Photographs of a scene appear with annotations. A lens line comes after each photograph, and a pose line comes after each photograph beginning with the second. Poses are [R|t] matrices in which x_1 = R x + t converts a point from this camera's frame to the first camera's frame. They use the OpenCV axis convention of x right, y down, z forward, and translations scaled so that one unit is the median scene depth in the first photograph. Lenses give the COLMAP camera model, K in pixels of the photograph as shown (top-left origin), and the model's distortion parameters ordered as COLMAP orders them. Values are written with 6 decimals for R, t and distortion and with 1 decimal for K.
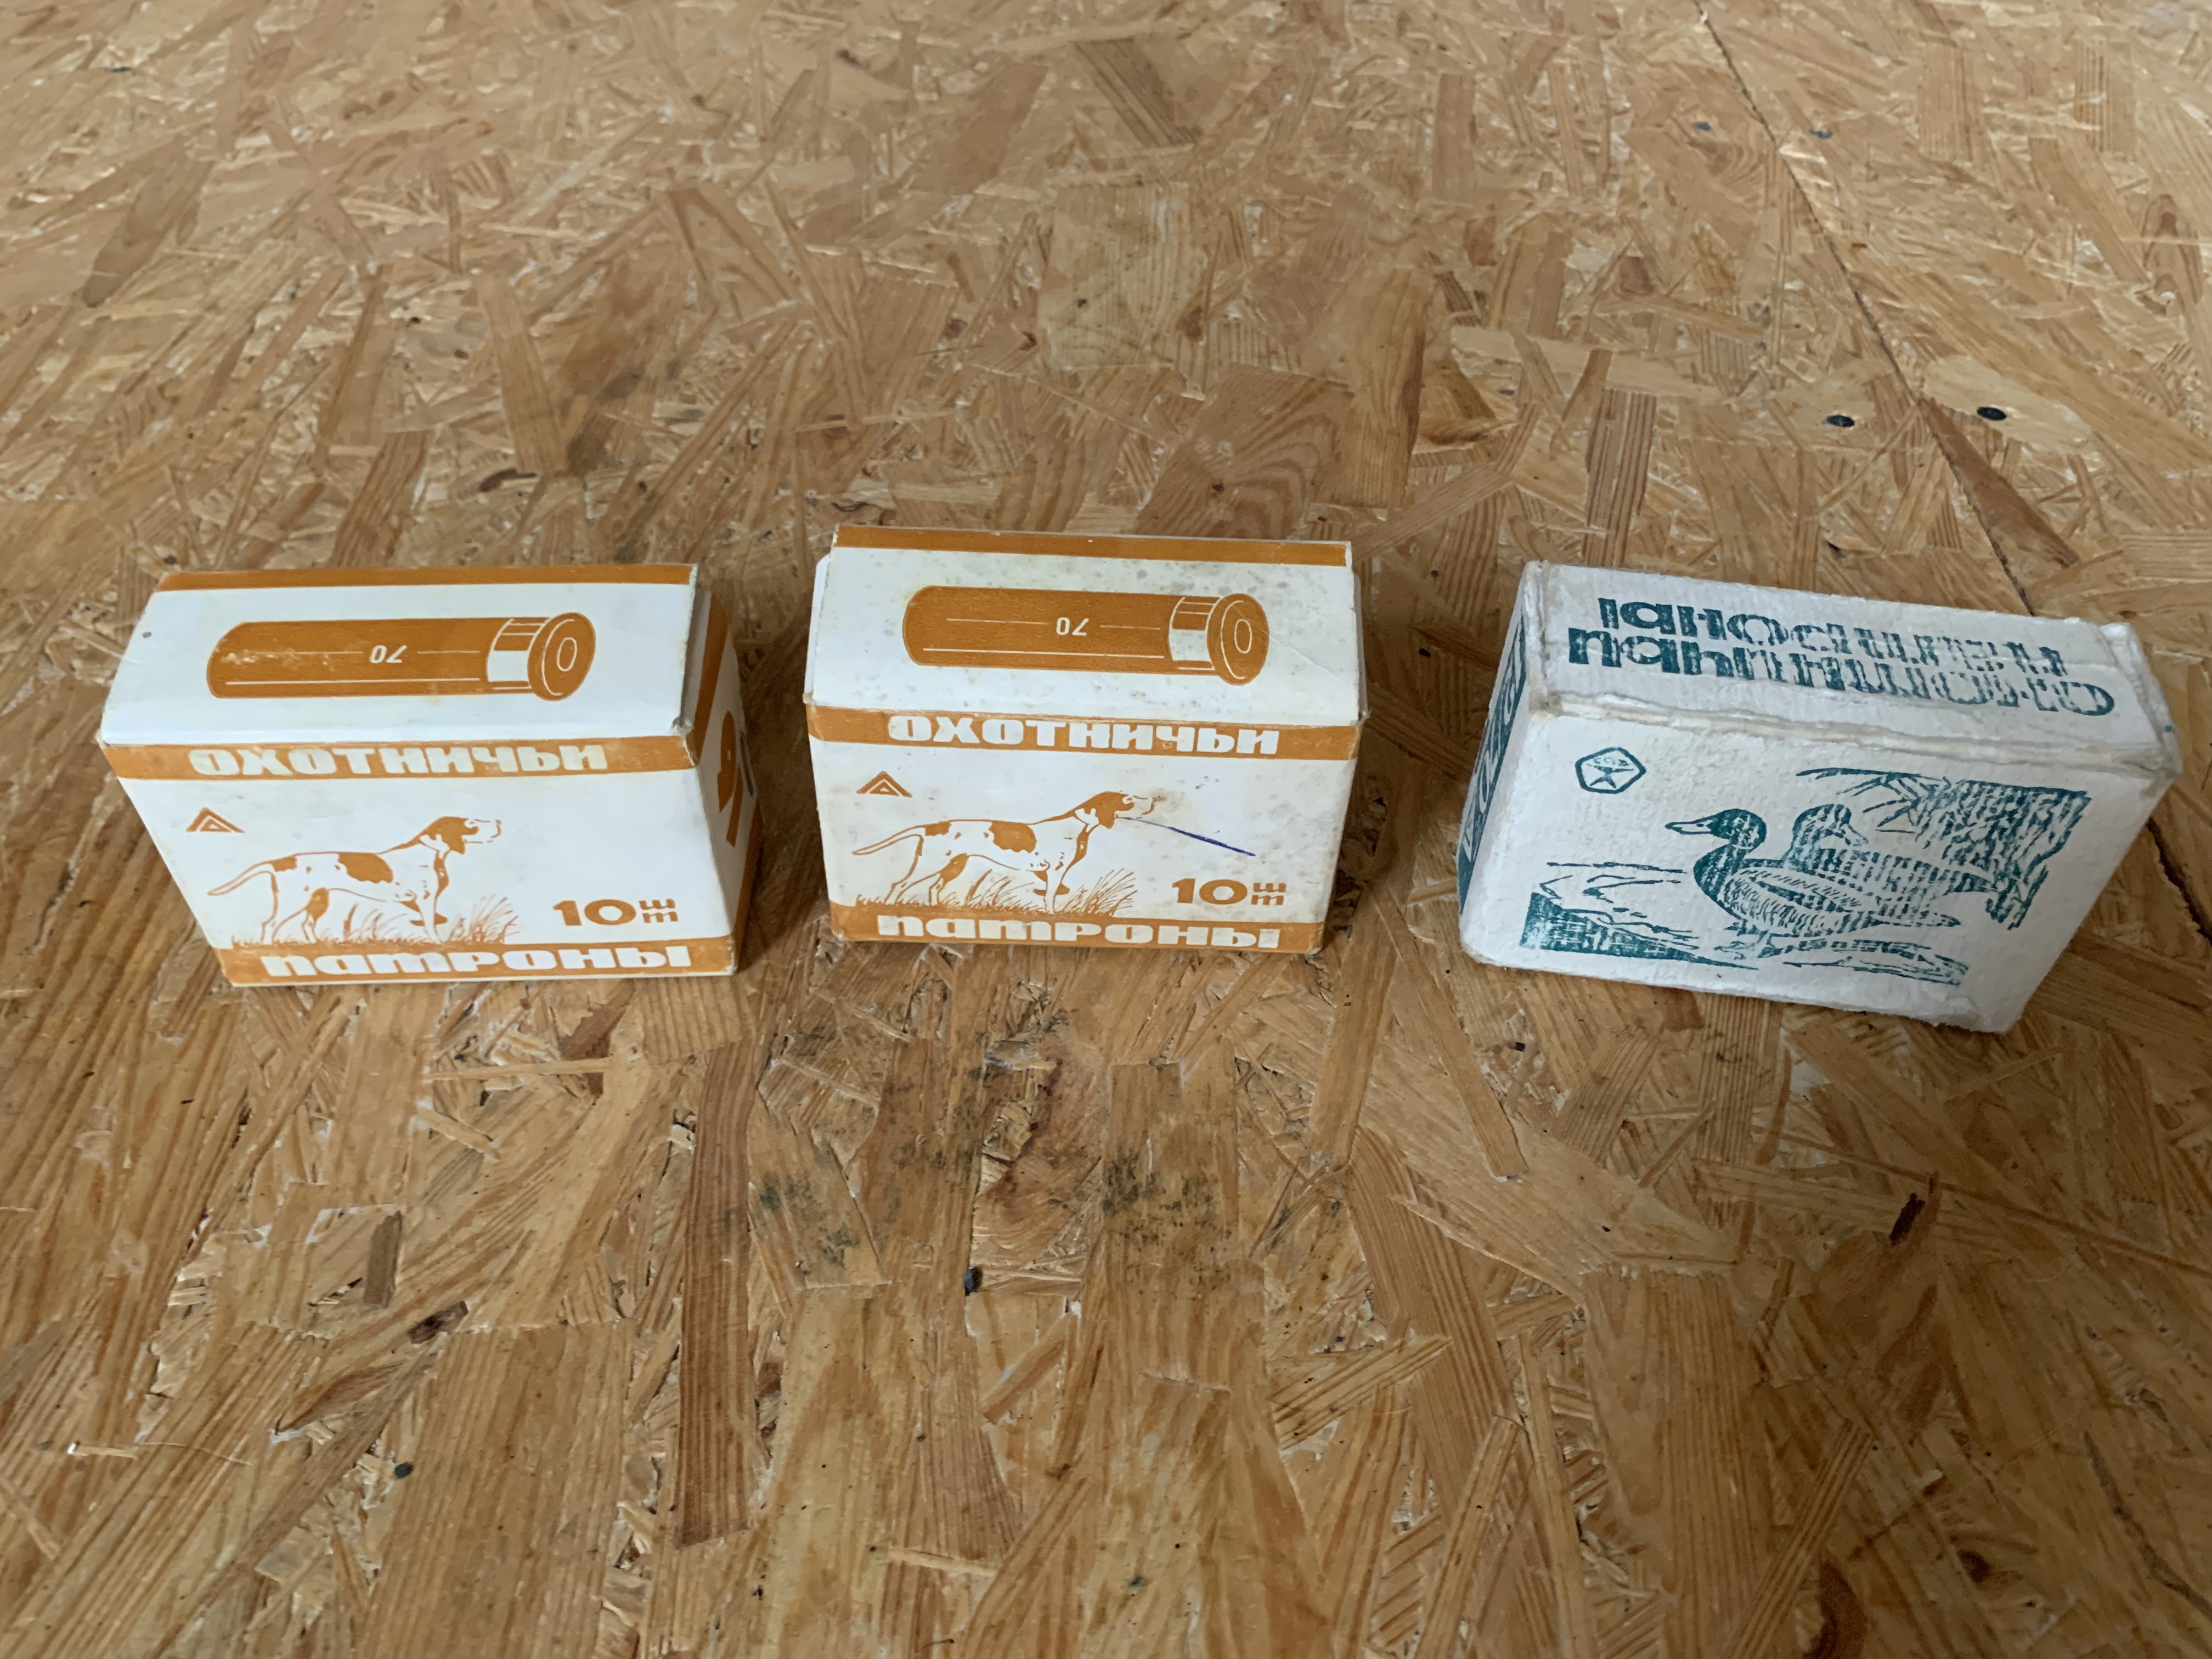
lens RADIAL K [[1735.0, 0, 1121.6], [0, 1735.0, 816.1], [0, 0, 1]] dist [-0.015769, 0.001423]
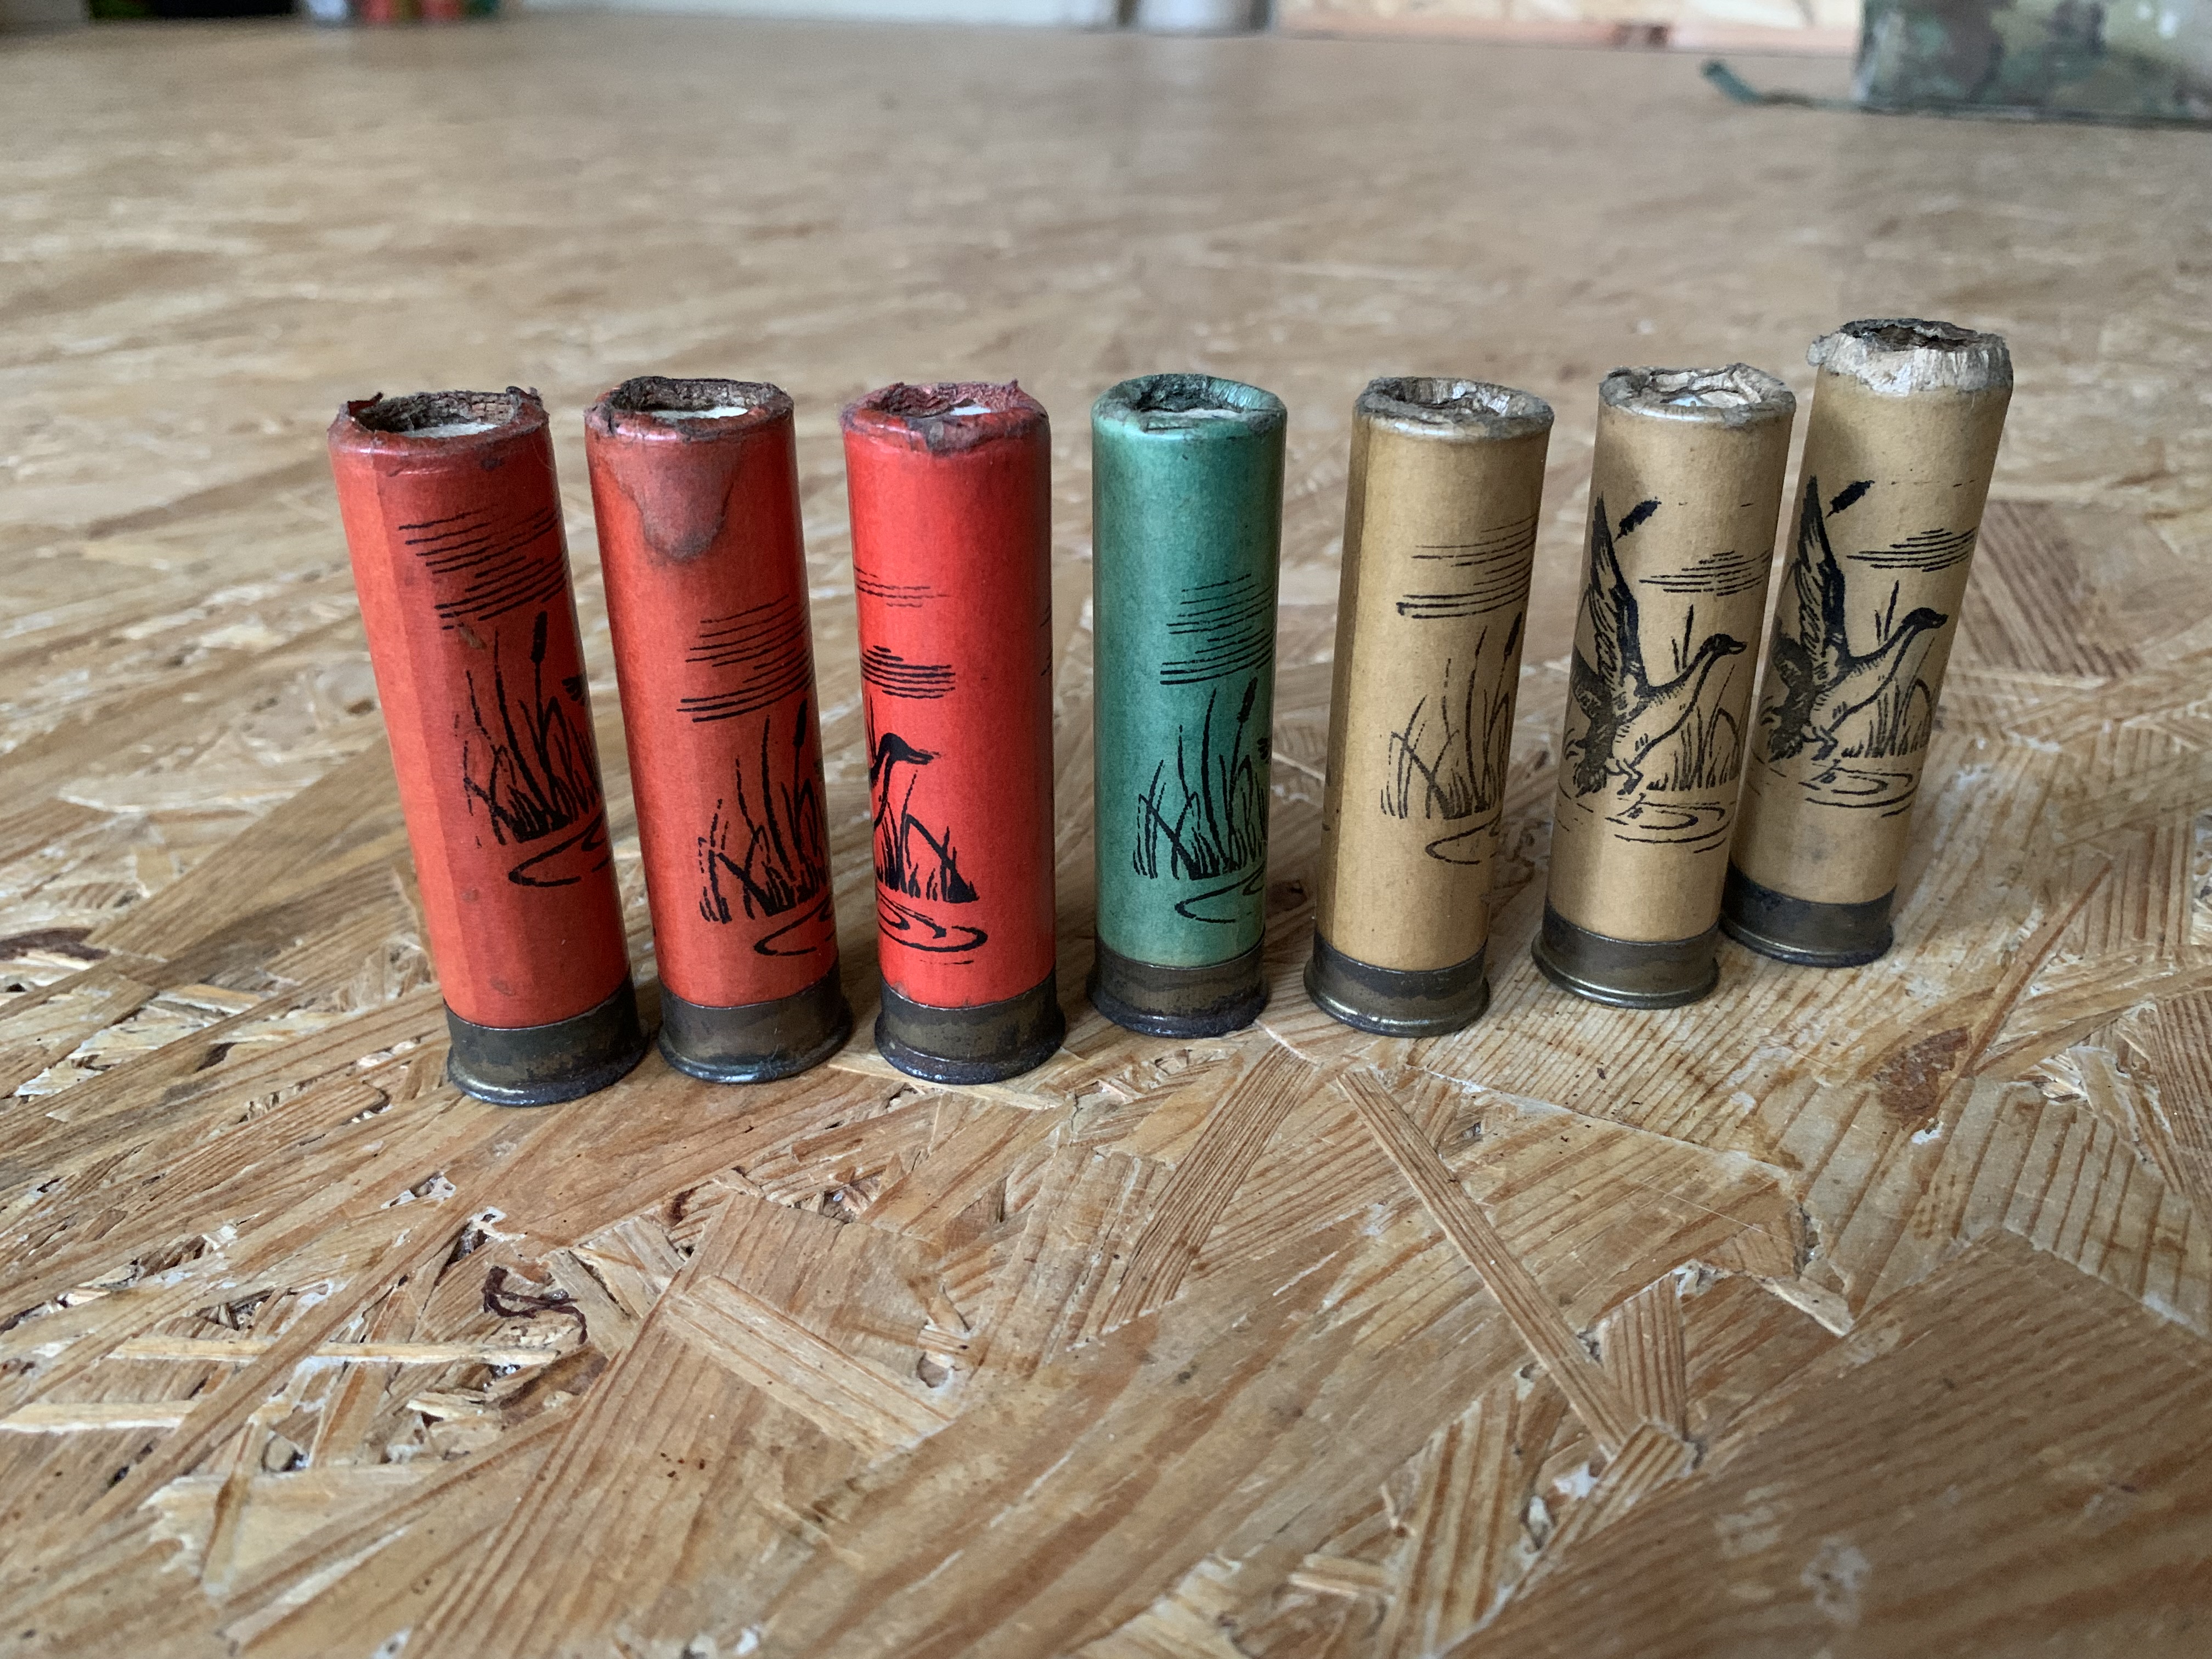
lens RADIAL K [[1735.0, 0, 1099.1], [0, 1735.0, 835.2], [0, 0, 1]] dist [-0.015769, 0.001423]
pose [[0.835272, 0.227916, -0.500375, 0.110588], [-0.369098, 0.906944, -0.203026, -0.338932], [0.407539, 0.354270, 0.841668, 1.083508]]
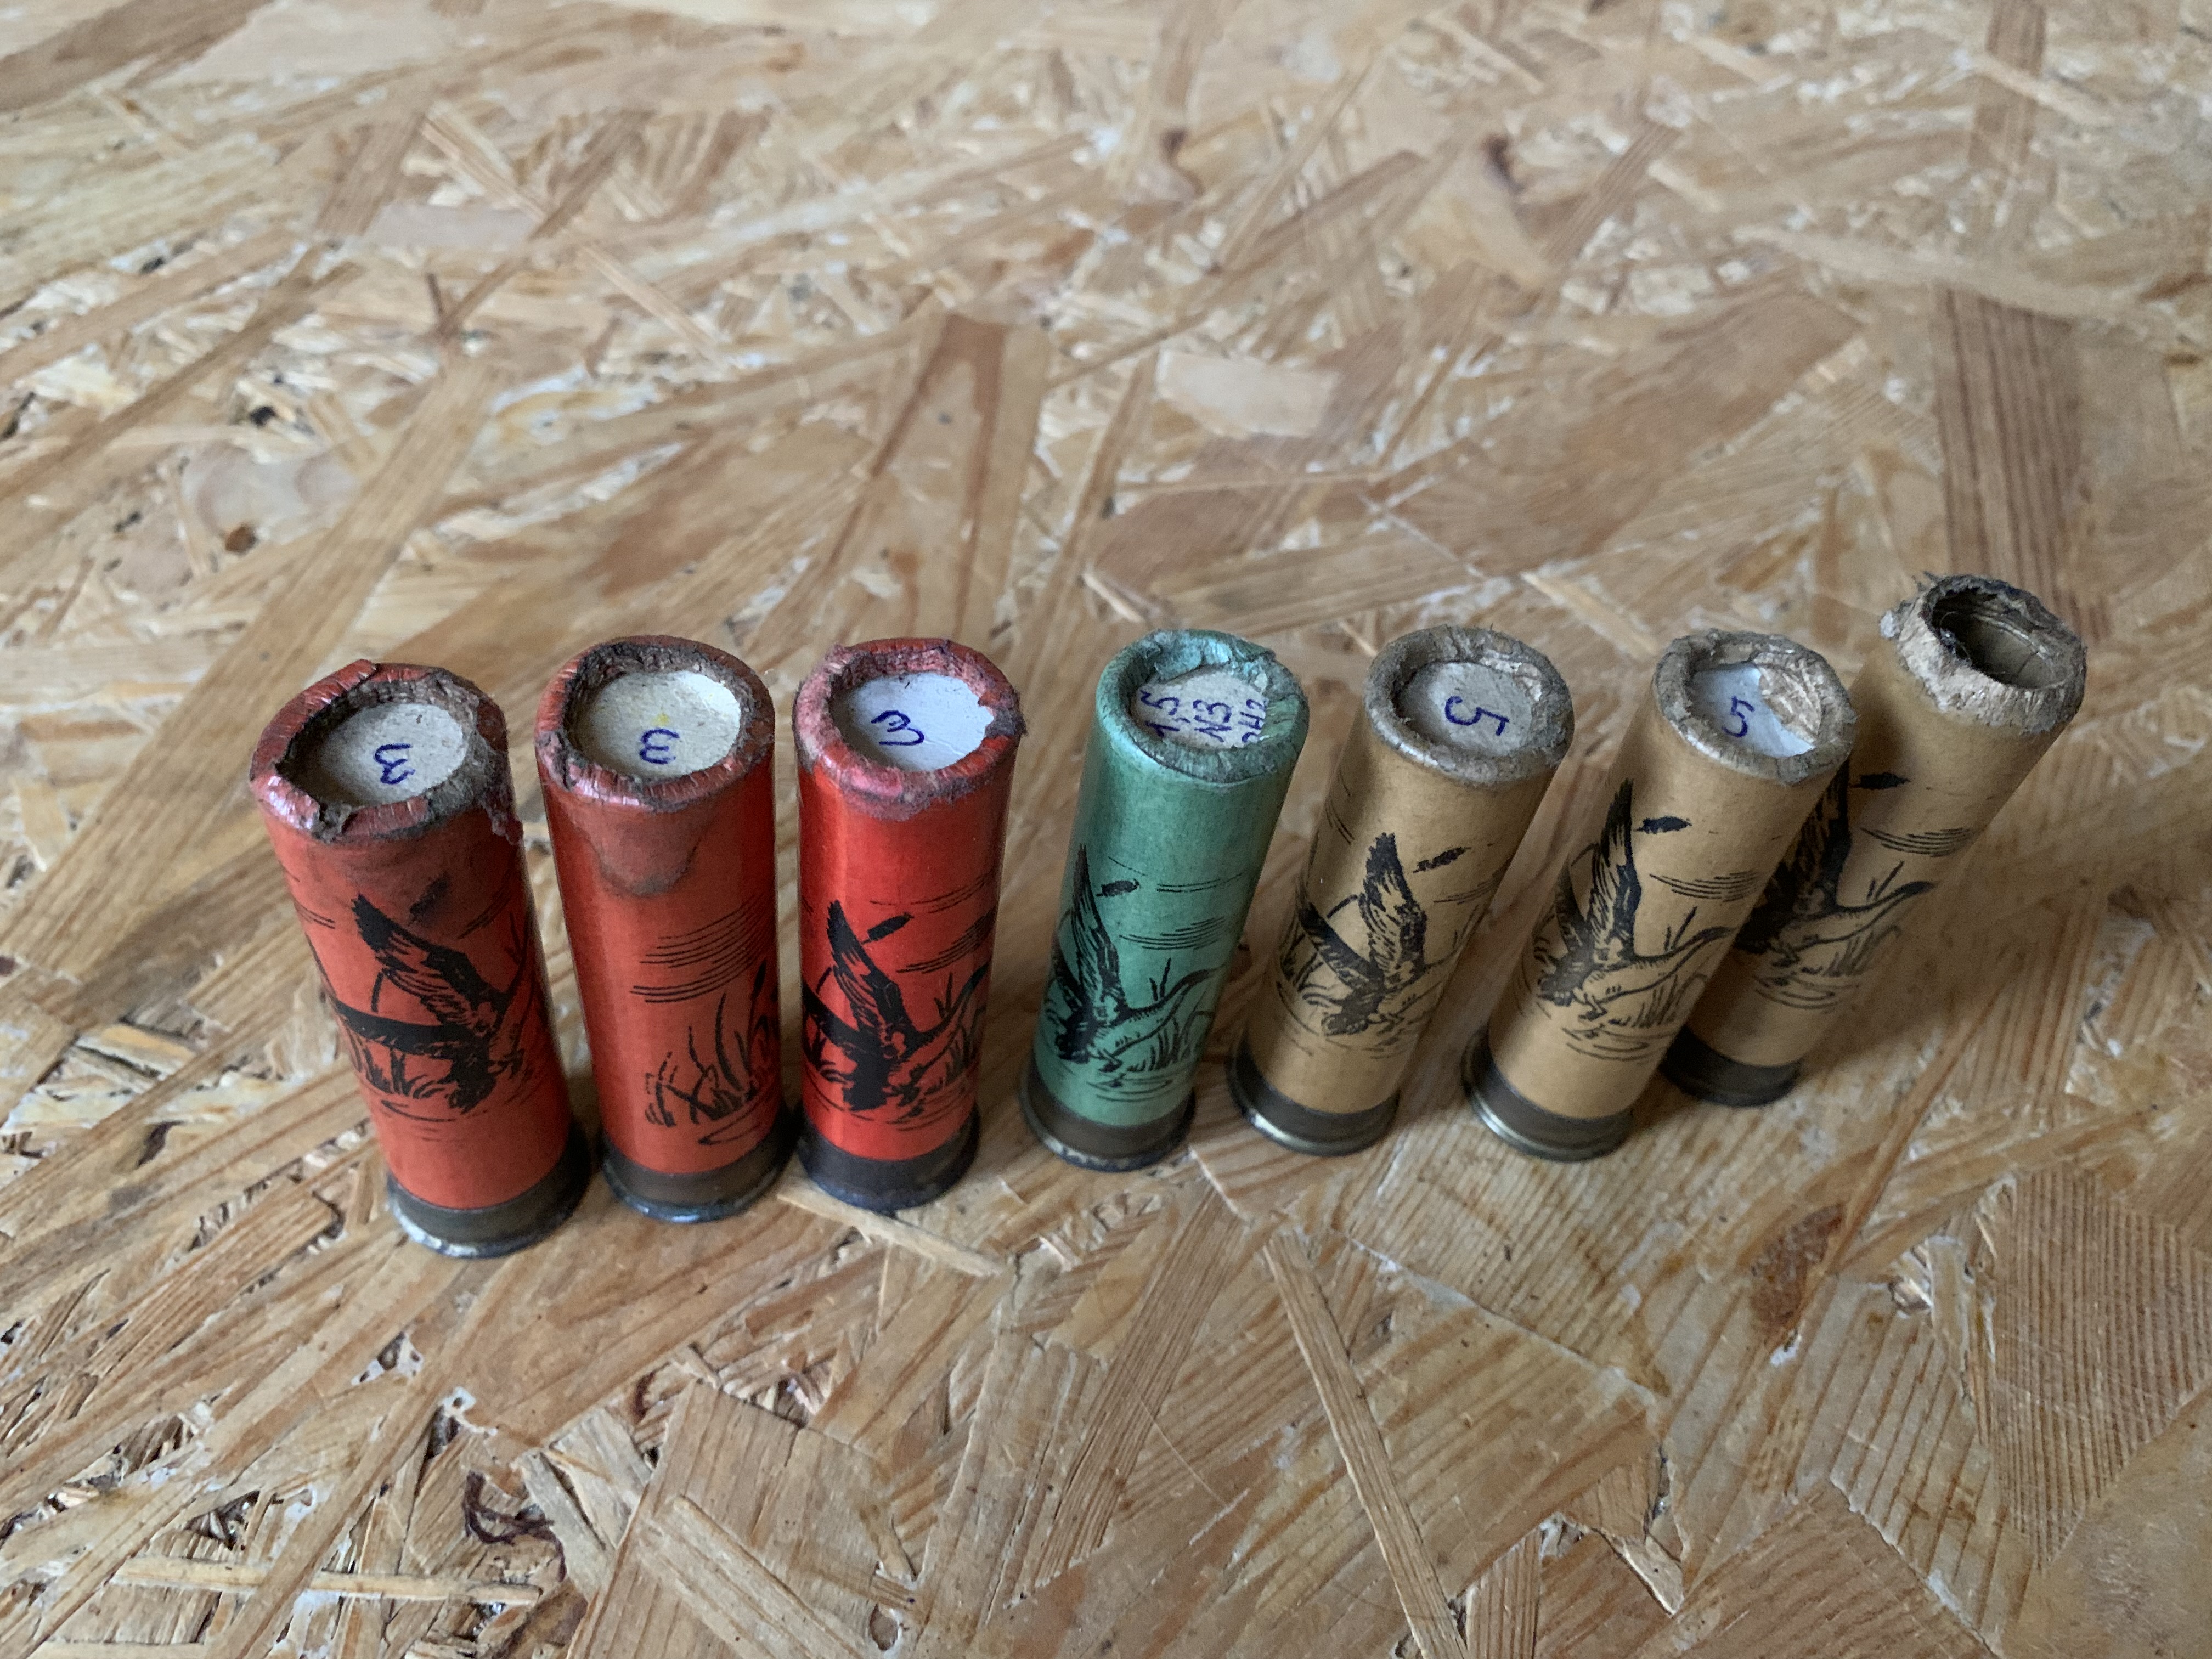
lens RADIAL K [[1735.0, 0, 1089.7], [0, 1735.0, 817.9], [0, 0, 1]] dist [-0.015769, 0.001423]
pose [[0.831769, 0.469047, -0.296910, -0.030851], [-0.453257, 0.882631, 0.124583, -0.587032], [0.320497, 0.030952, 0.946744, 1.029568]]
